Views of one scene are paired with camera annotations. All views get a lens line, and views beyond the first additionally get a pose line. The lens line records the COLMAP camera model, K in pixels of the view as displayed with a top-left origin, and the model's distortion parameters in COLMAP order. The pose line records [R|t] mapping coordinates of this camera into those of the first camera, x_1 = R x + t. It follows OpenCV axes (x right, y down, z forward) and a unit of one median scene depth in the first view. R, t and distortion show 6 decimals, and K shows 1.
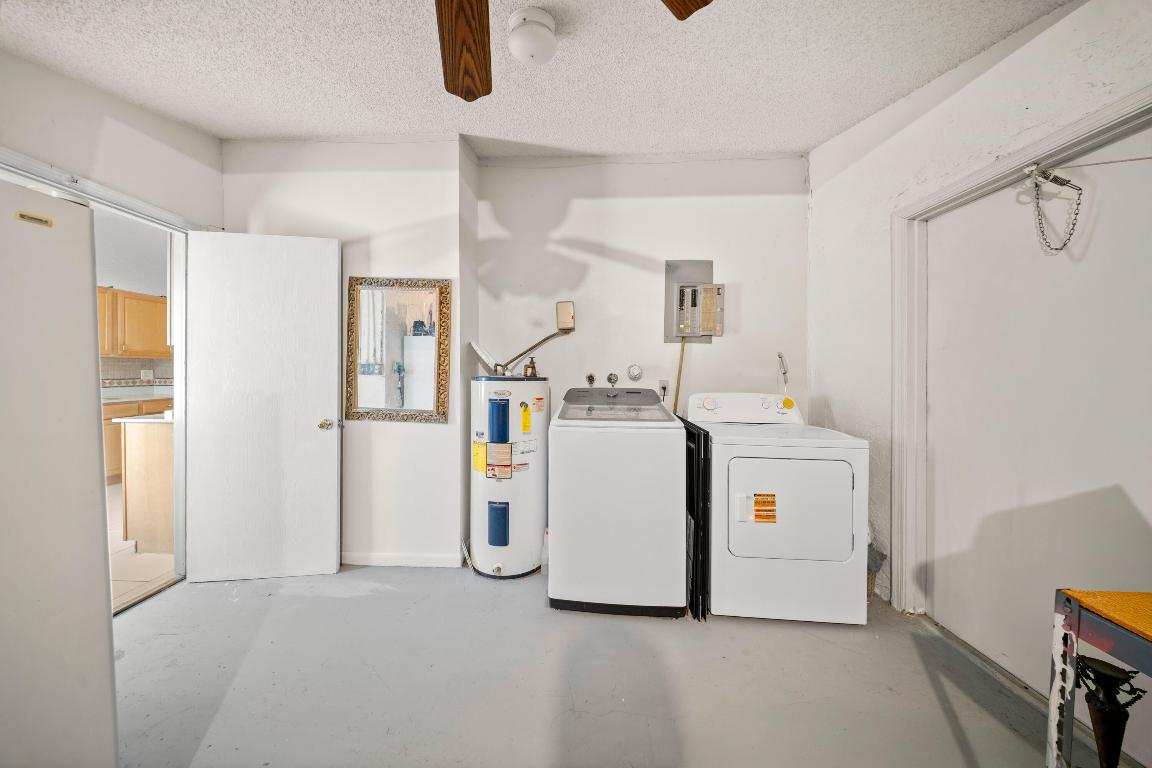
lens RADIAL K [[344.5, 0, 581.9], [0, 344.5, 375.9], [0, 0, 1]] dist [0.010846, -0.000052]
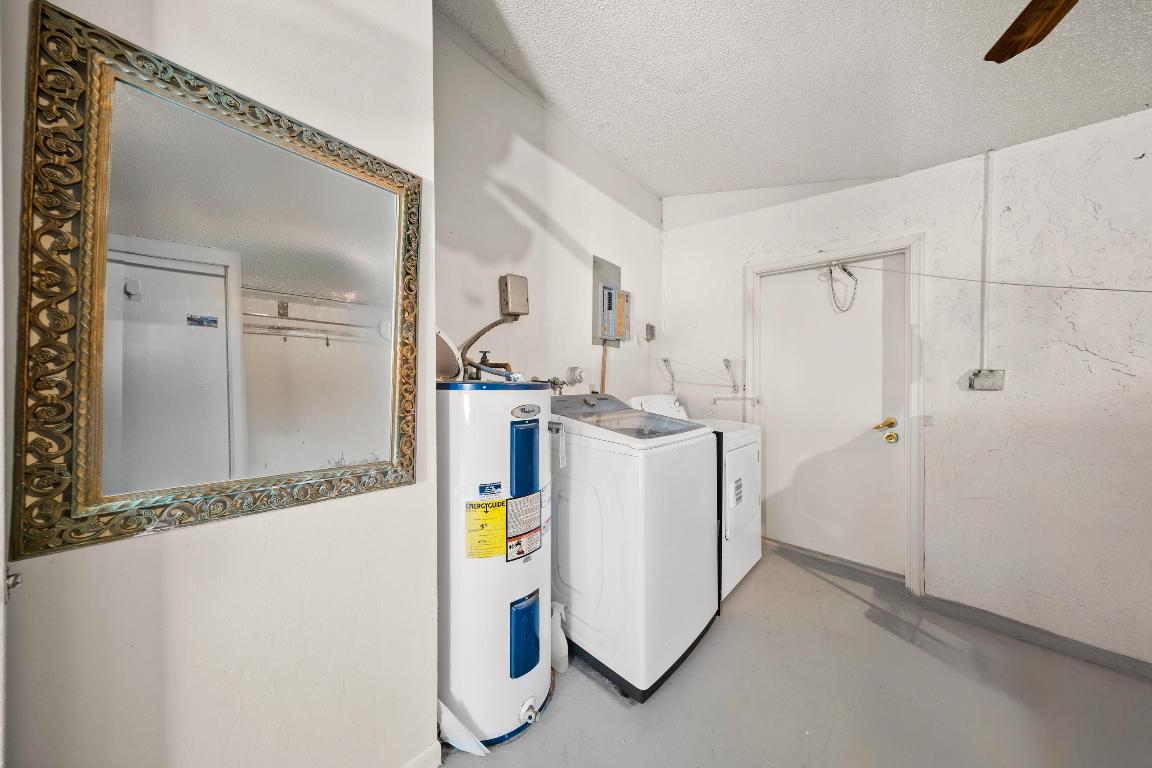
lens RADIAL K [[344.5, 0, 578.9], [0, 344.5, 381.5], [0, 0, 1]] dist [0.010846, -0.000052]
pose [[0.669961, -0.006729, 0.742366, -0.590721], [0.004833, 0.999977, 0.004703, -0.001158], [-0.742380, 0.000437, 0.669978, 0.517714]]
